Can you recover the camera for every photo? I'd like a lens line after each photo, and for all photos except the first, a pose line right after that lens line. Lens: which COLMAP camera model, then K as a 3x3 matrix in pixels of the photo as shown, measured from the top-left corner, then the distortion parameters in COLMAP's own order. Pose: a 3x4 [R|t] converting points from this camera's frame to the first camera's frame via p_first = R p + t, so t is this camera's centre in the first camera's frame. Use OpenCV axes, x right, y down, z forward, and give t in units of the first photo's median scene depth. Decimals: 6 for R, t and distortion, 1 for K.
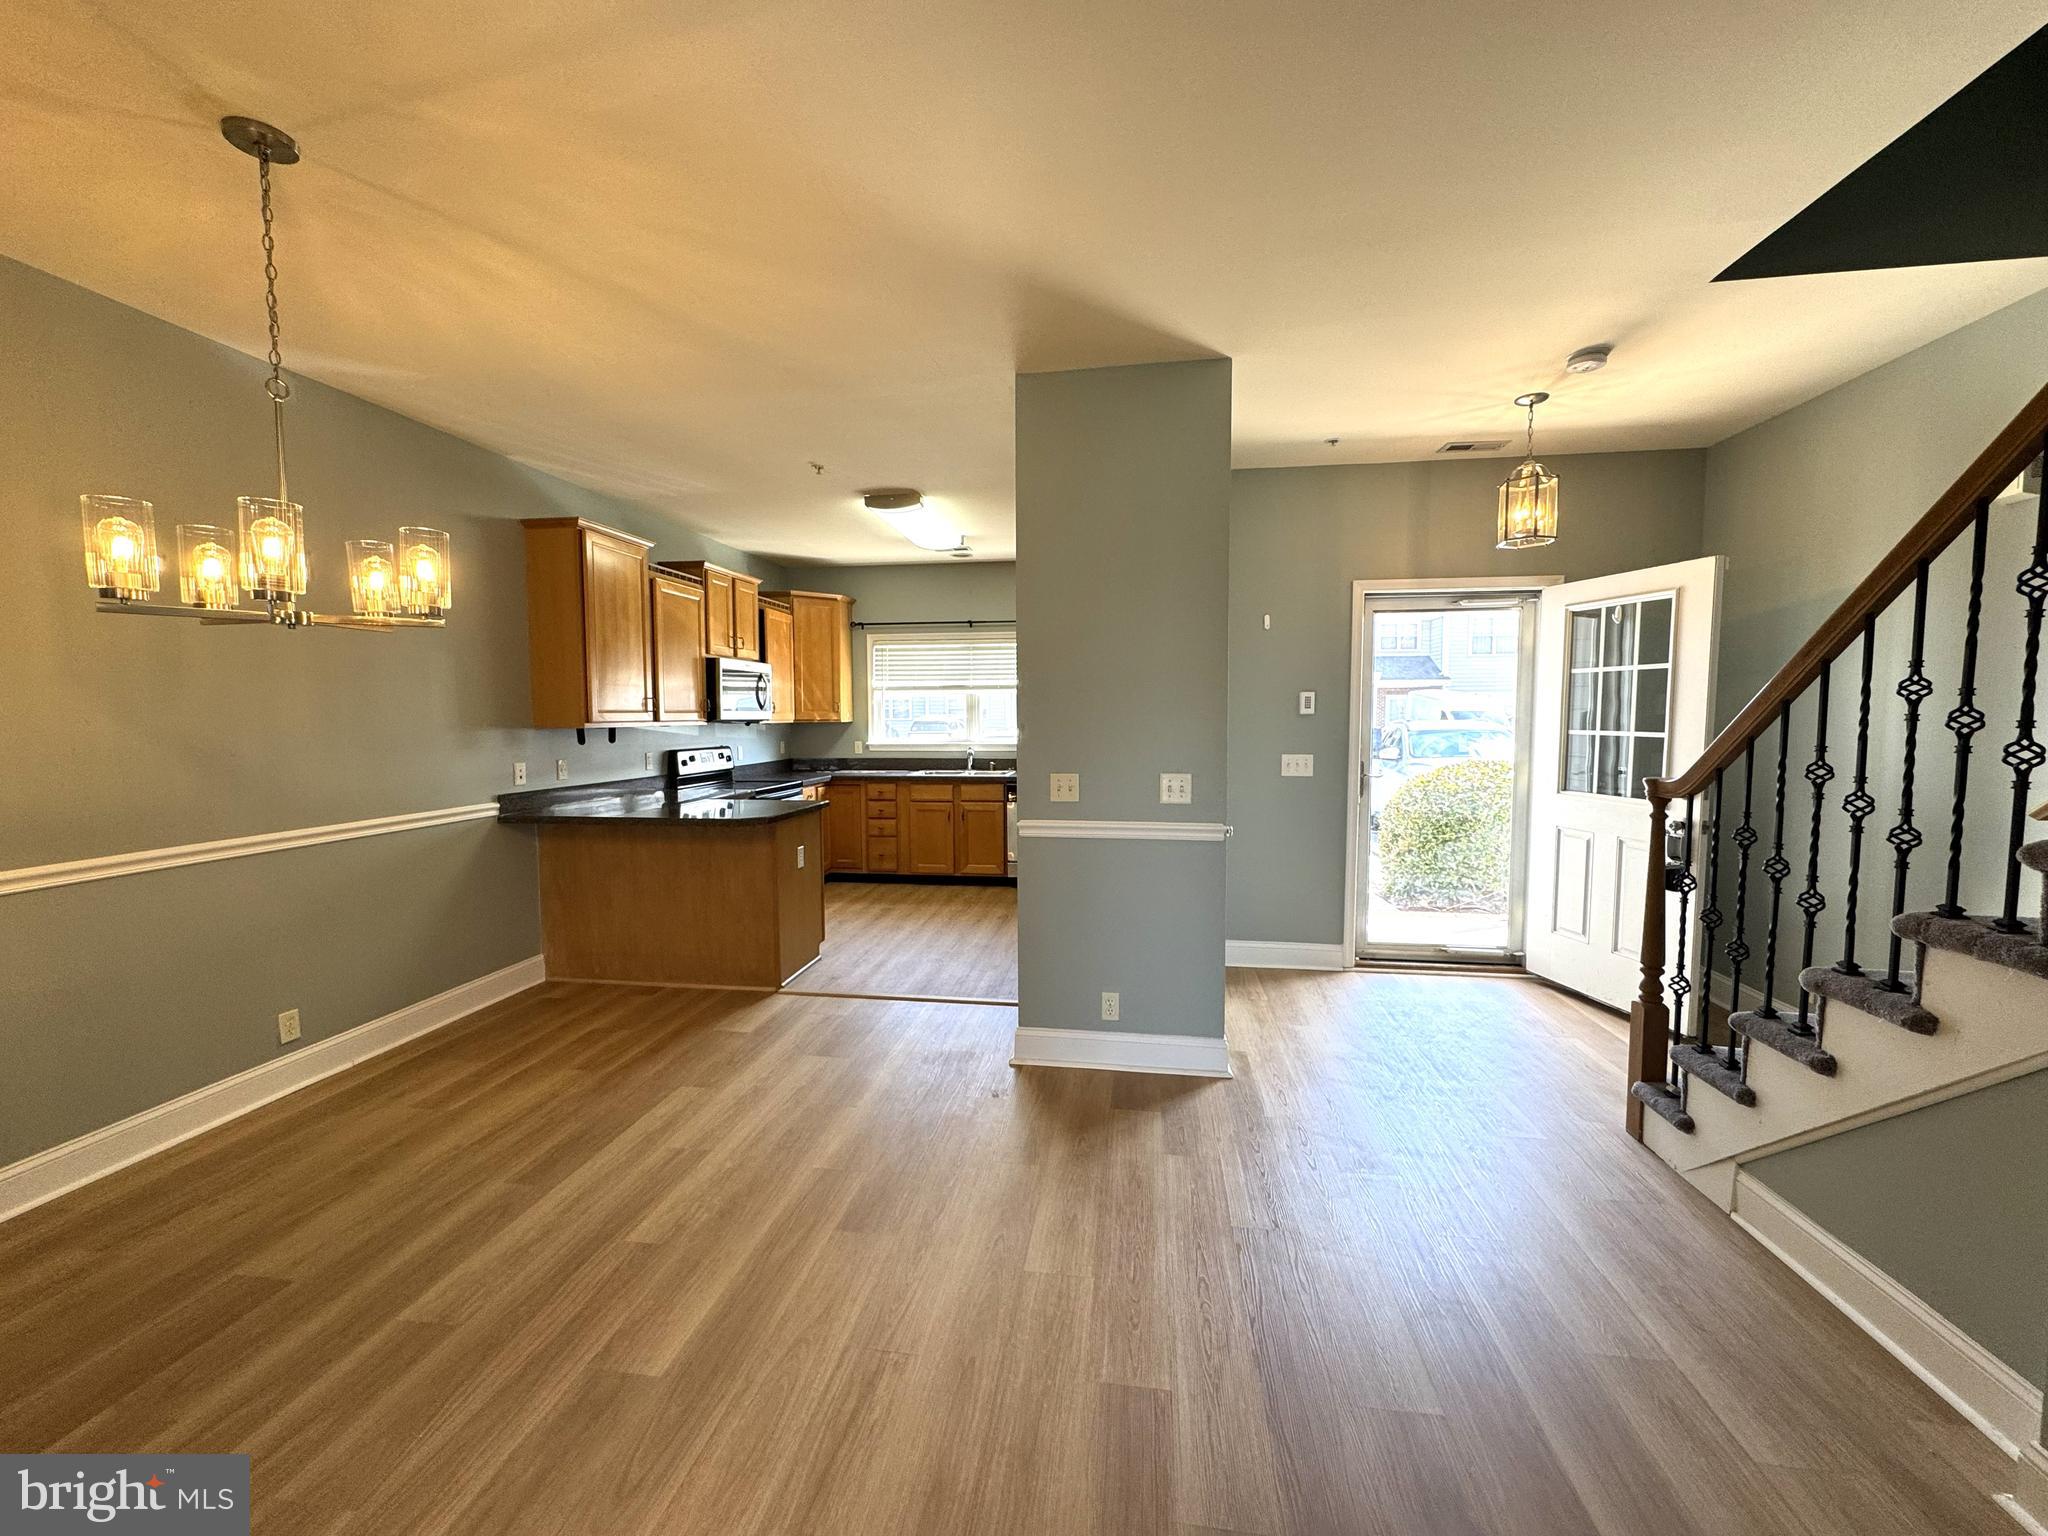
lens RADIAL K [[815.0, 0, 1023.3], [0, 815.0, 767.6], [0, 0, 1]] dist [-0.007062, 0.001310]
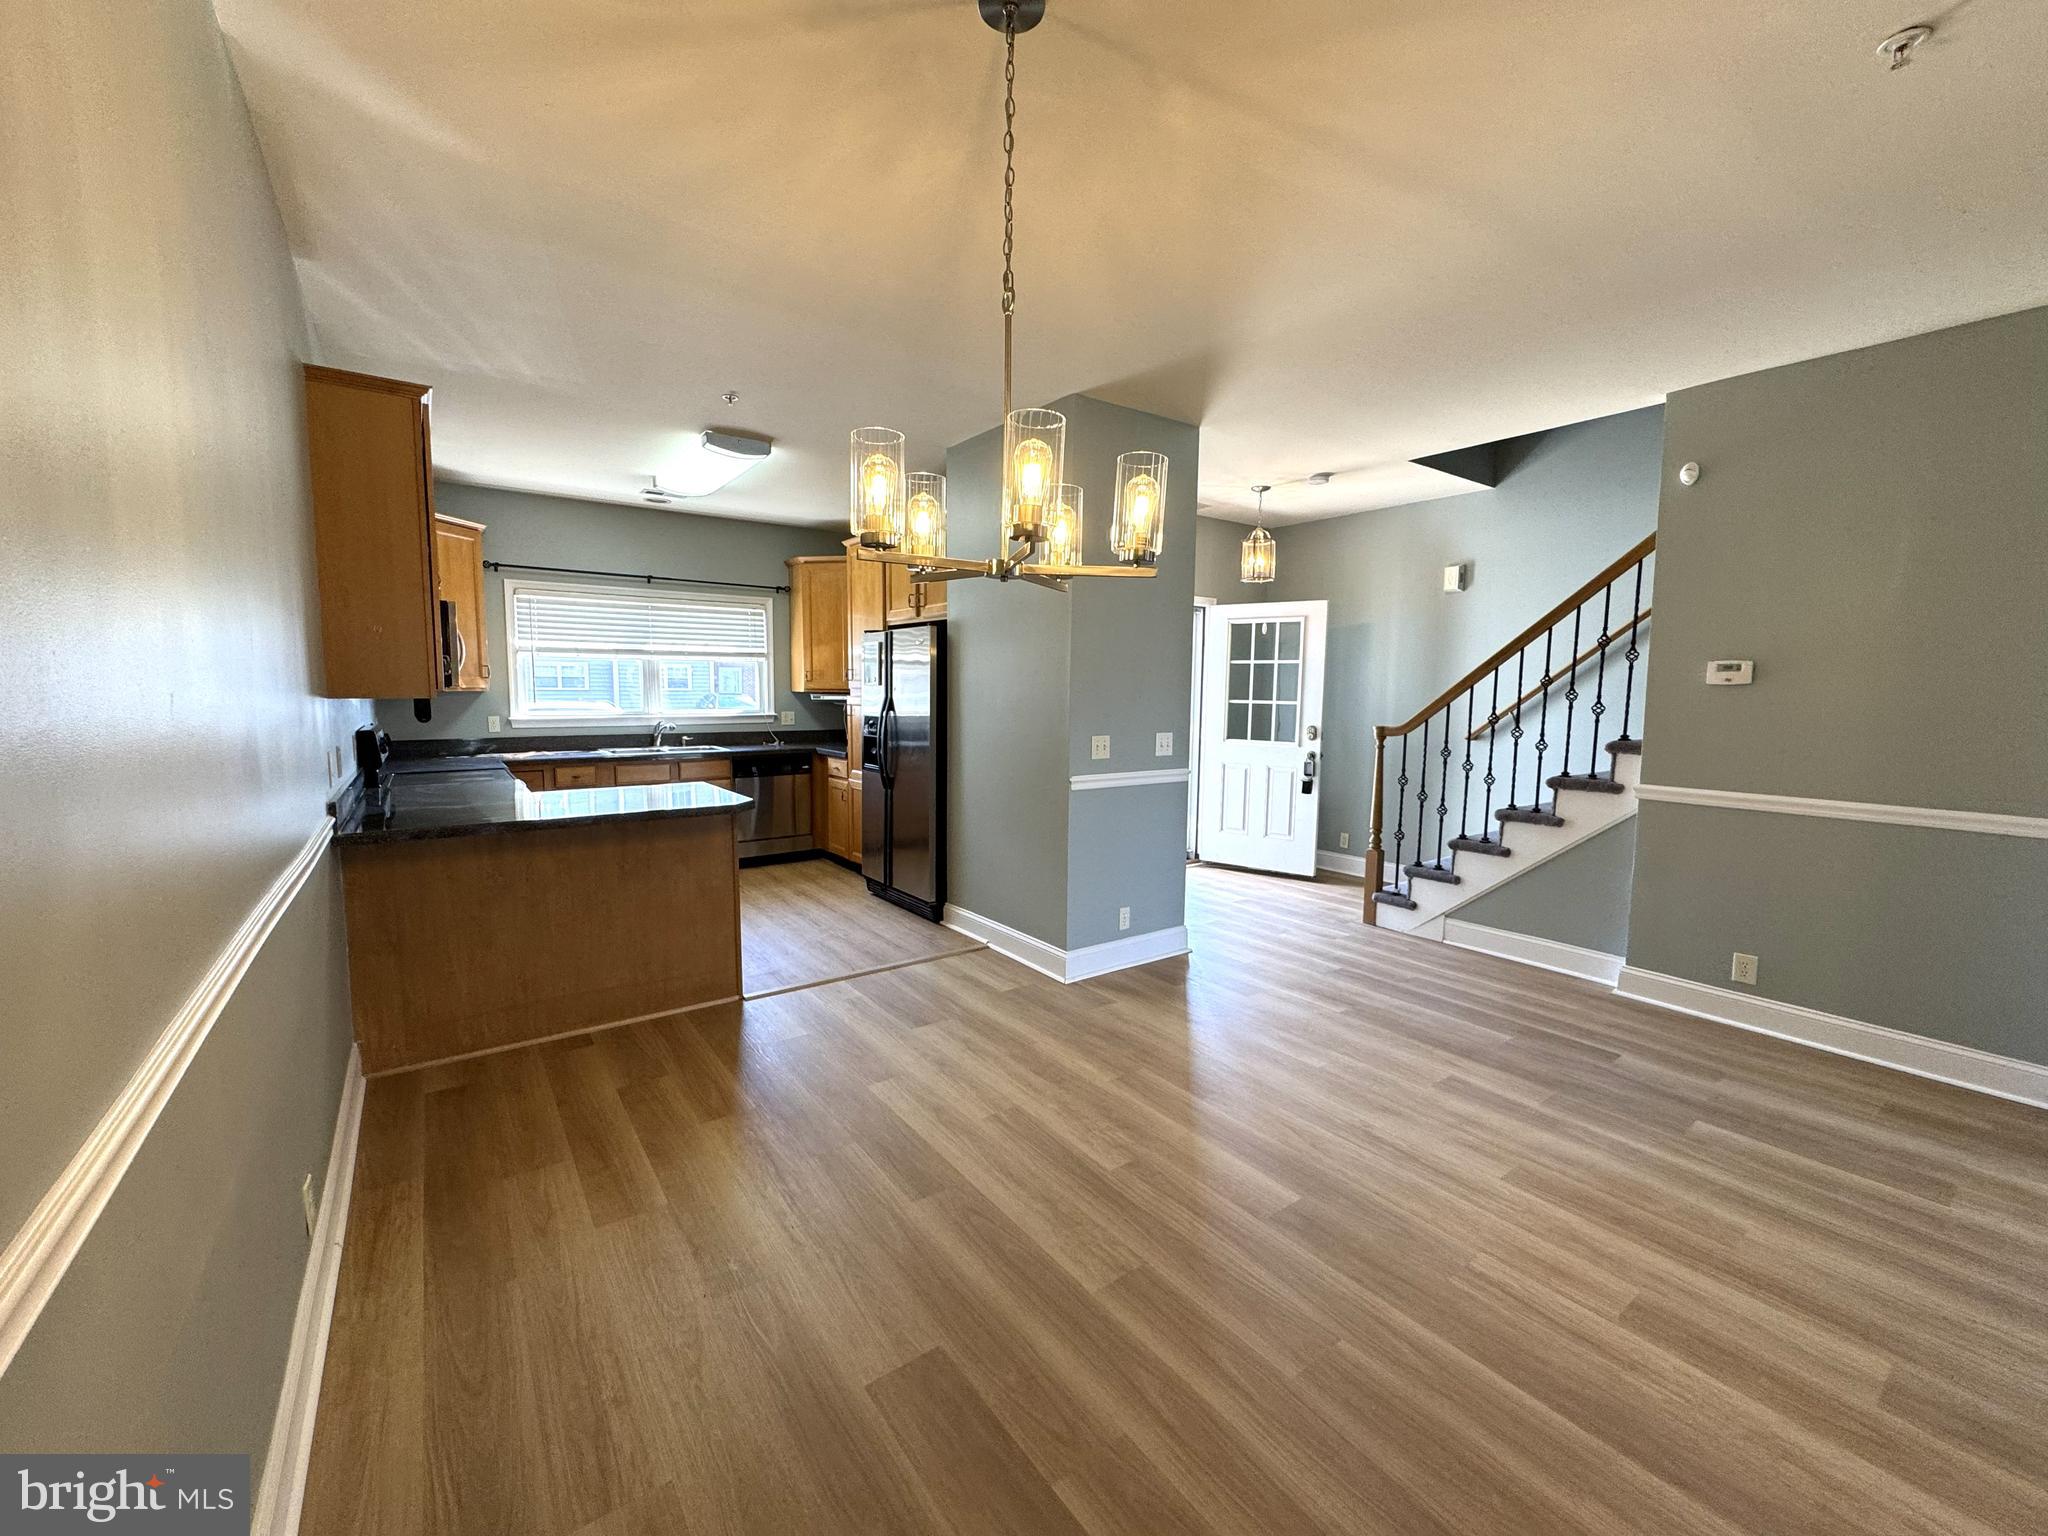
lens RADIAL K [[815.0, 0, 1021.1], [0, 815.0, 767.1], [0, 0, 1]] dist [-0.007062, 0.001310]
pose [[0.712149, -0.057993, 0.699629, -0.528016], [0.033869, 0.998260, 0.048271, -0.005287], [-0.701211, -0.010680, 0.712874, 0.127126]]
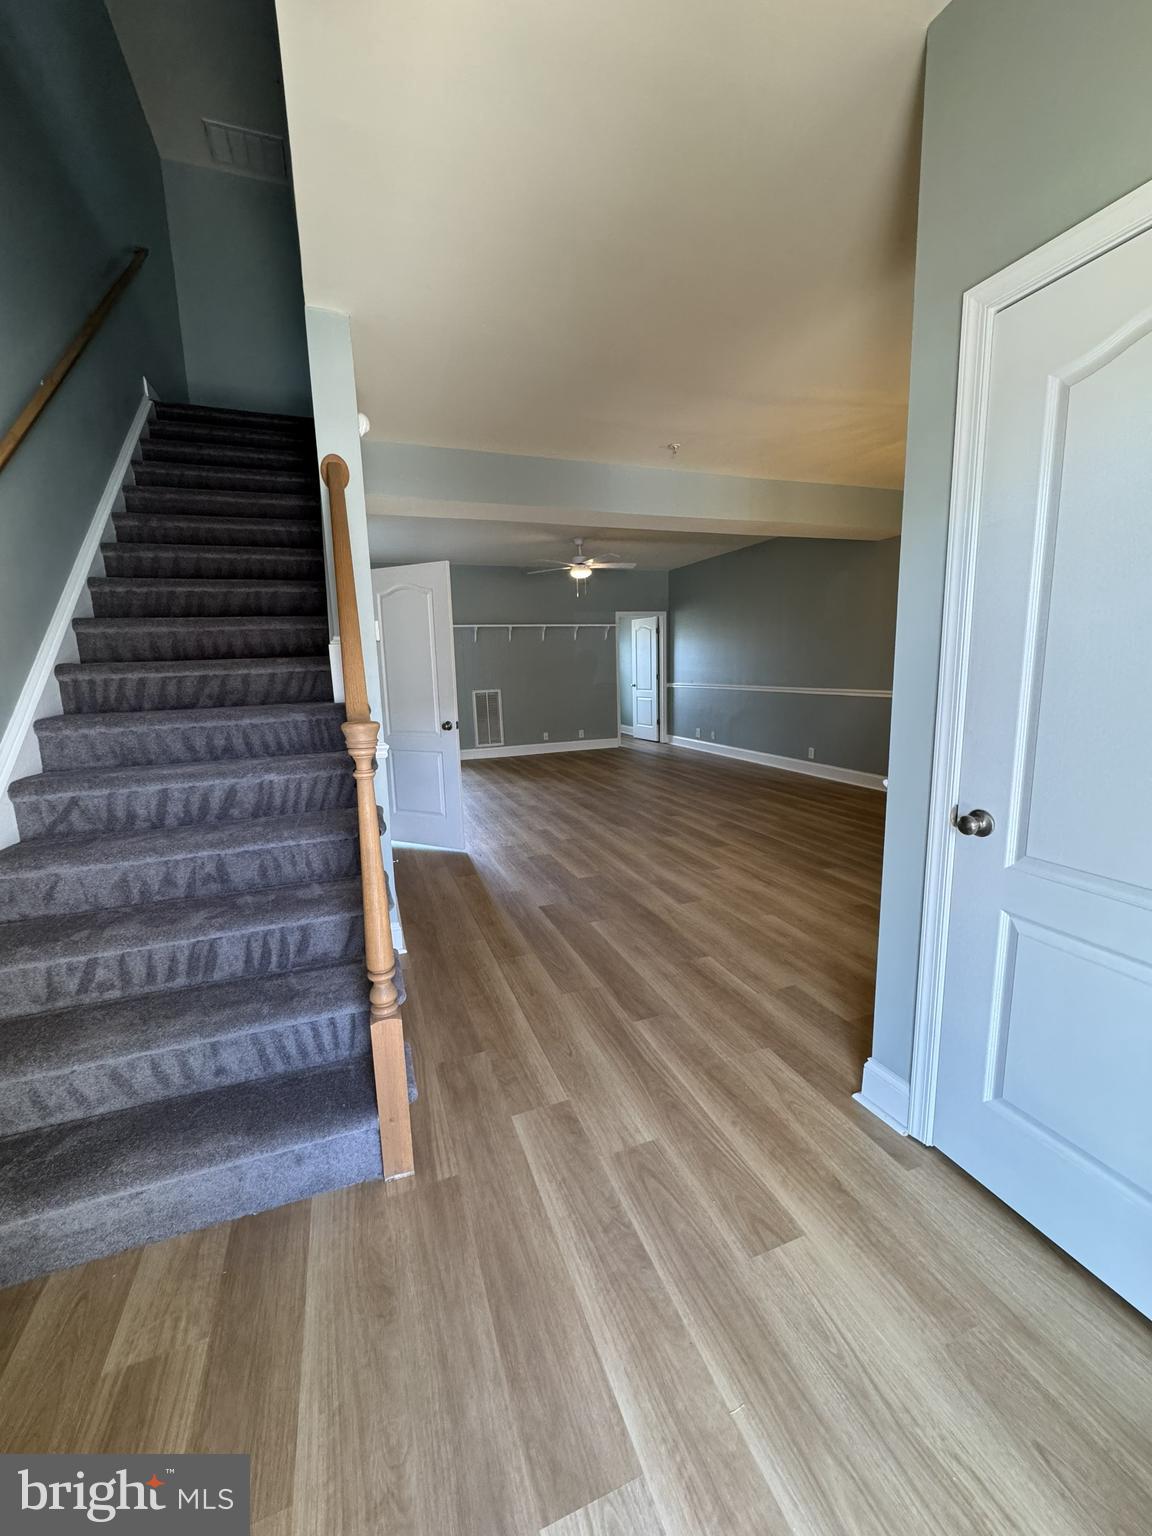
lens RADIAL K [[611.3, 0, 579.2], [0, 611.3, 765.0], [0, 0, 1]] dist [-0.007062, 0.001310]
pose [[-0.870681, 0.108631, -0.479701, 0.427198], [-0.000860, 0.974967, 0.222348, -0.034586], [0.491847, 0.194007, -0.848792, 0.761631]]
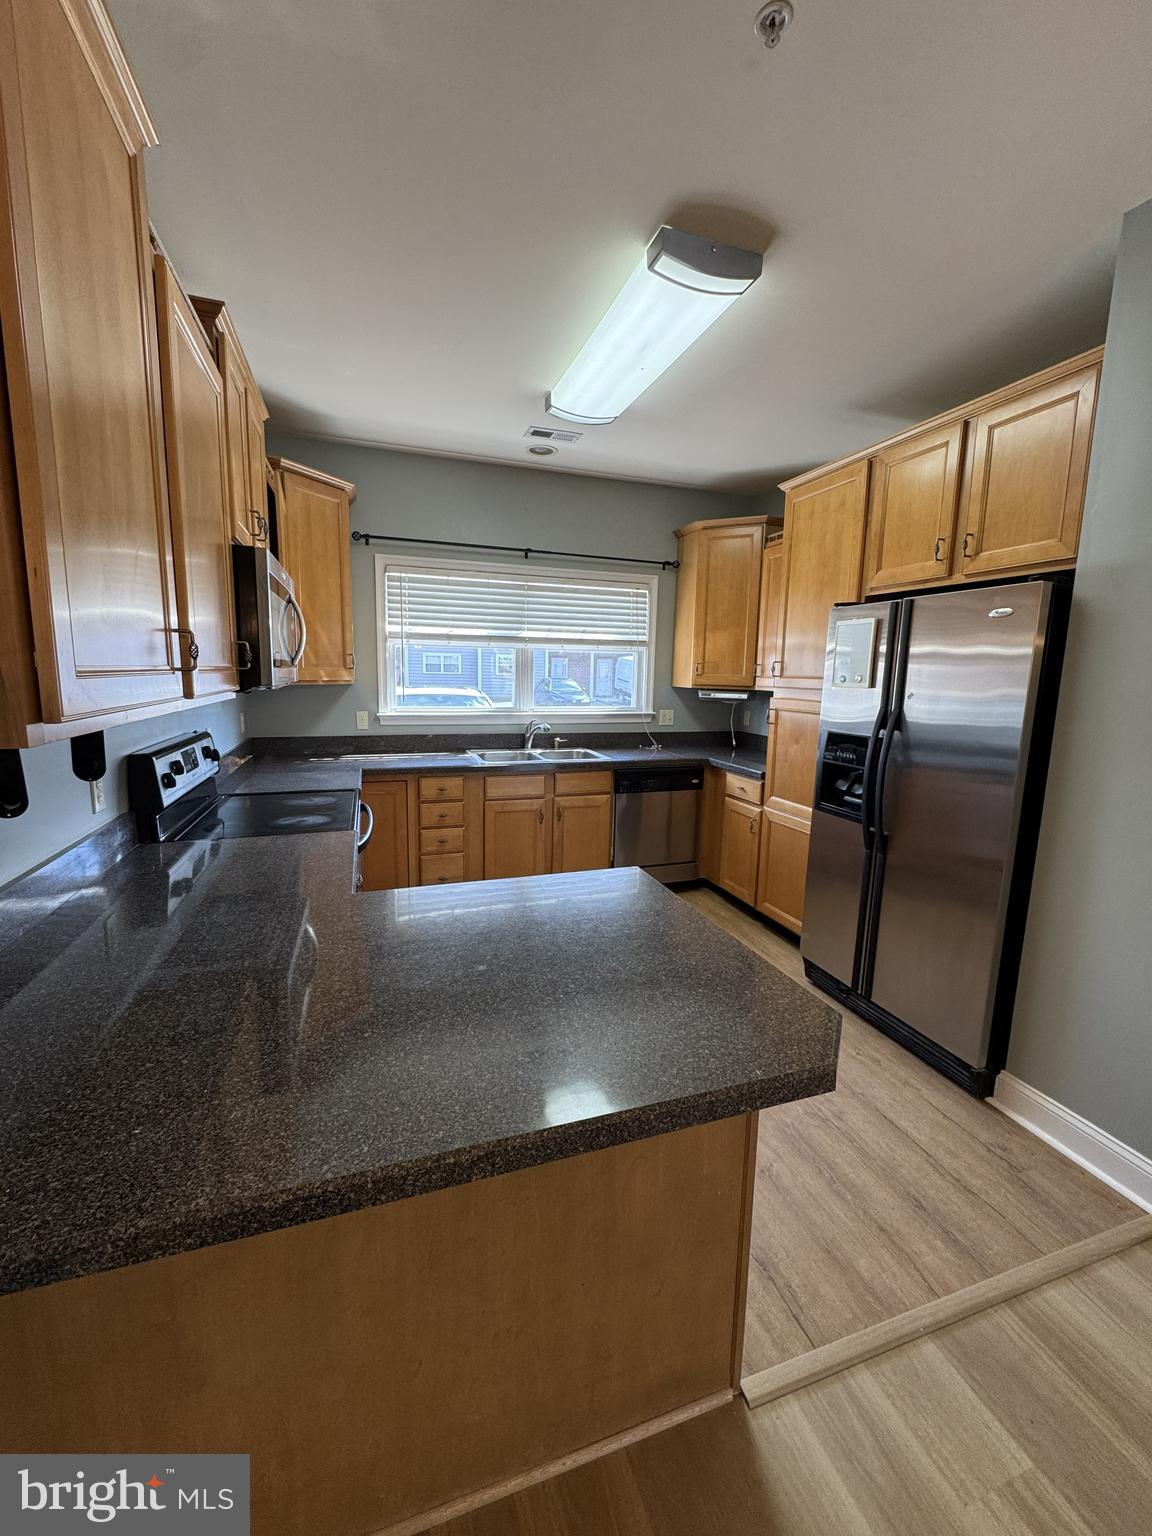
lens RADIAL K [[611.3, 0, 577.2], [0, 611.3, 766.7], [0, 0, 1]] dist [-0.007062, 0.001310]
pose [[0.888375, -0.048151, 0.456586, -0.378583], [0.004751, 0.995396, 0.095728, -0.046302], [-0.459093, -0.082873, 0.884514, 0.613221]]
